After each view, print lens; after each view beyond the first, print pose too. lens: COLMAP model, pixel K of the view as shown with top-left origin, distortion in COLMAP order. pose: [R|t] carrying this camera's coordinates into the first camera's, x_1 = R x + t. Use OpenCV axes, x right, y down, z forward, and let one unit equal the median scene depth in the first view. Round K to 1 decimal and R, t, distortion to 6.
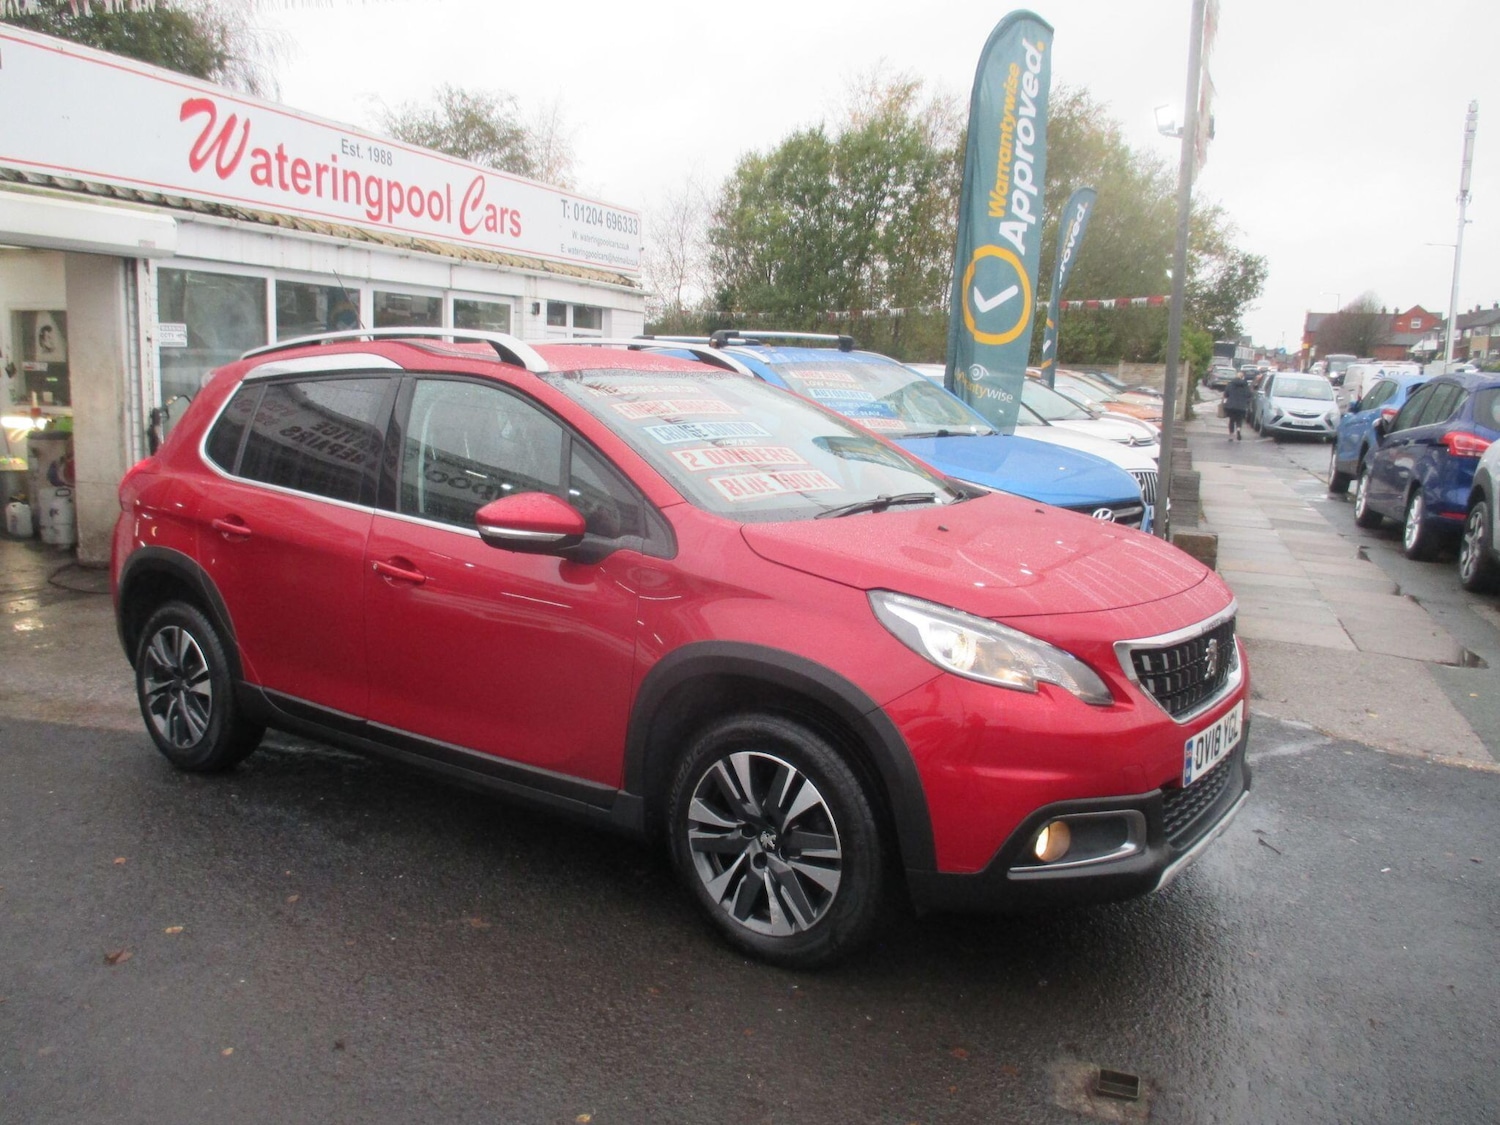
lens RADIAL K [[1248.0, 0, 750.5], [0, 1248.0, 543.6], [0, 0, 1]] dist [-0.039456, 0.012002]
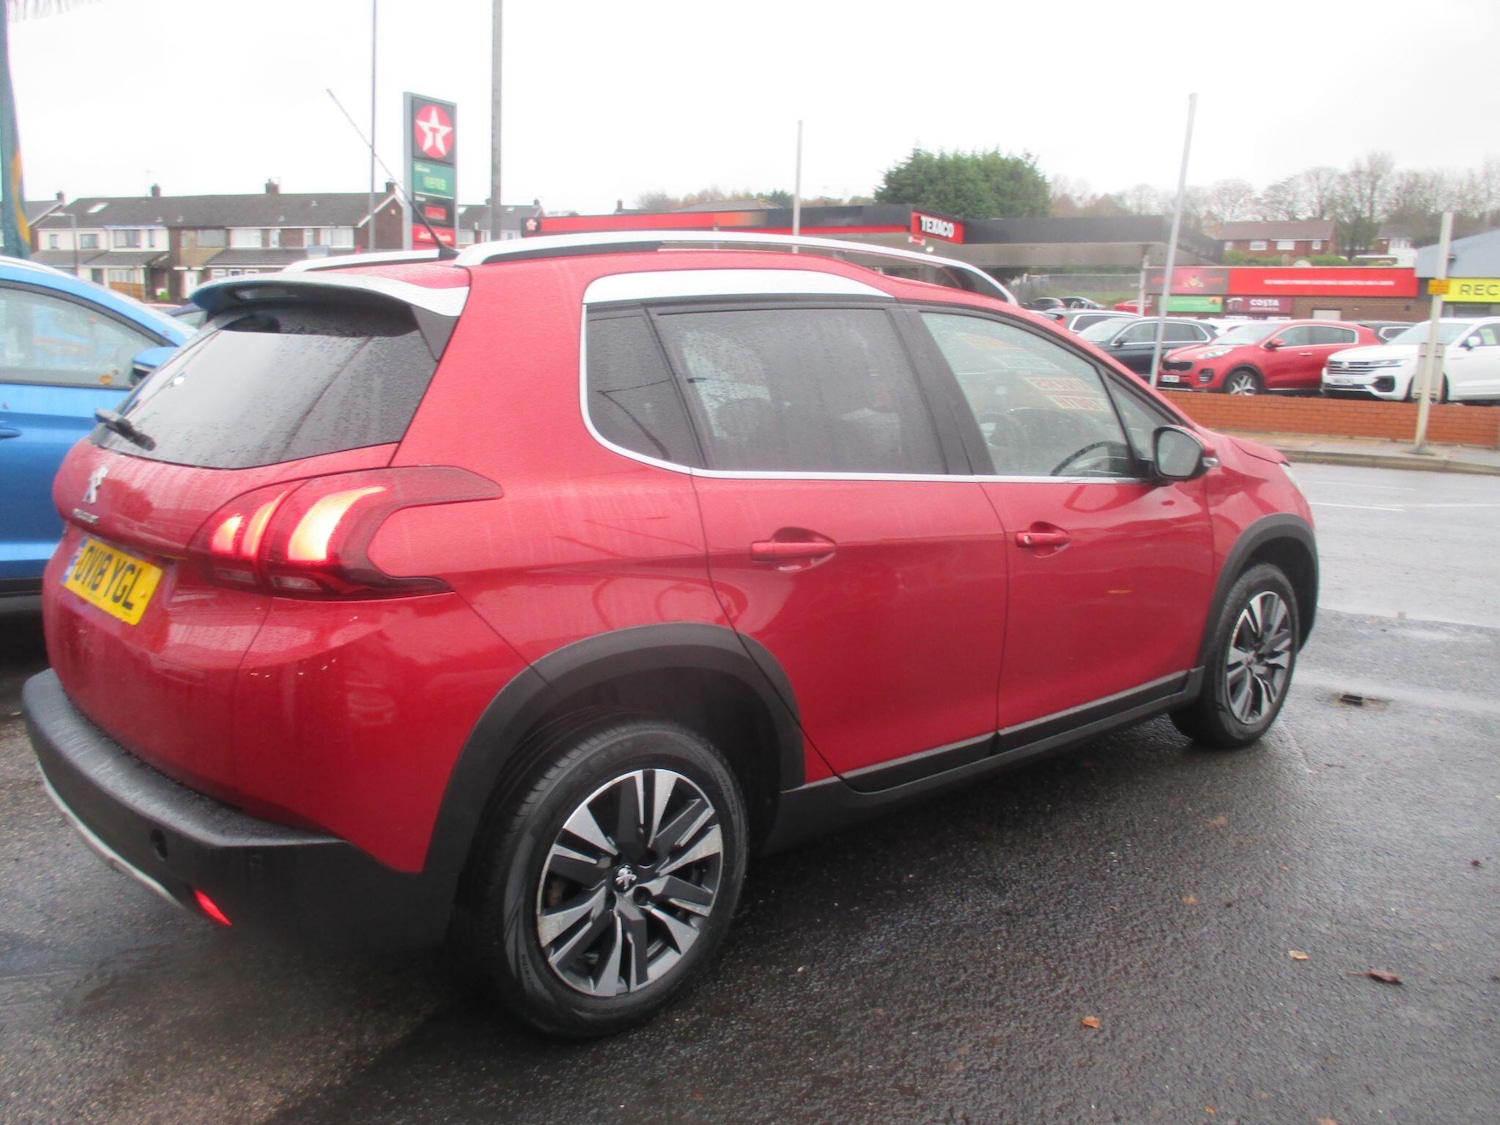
lens RADIAL K [[1239.9, 0, 750.0], [0, 1239.9, 562.5], [0, 0, 1]] dist [-0.041255, 0.006939]
pose [[0.215940, -0.186885, 0.958355, -0.399162], [0.110486, 0.979885, 0.166188, -0.044080], [-0.970135, 0.069998, 0.232245, 0.345022]]
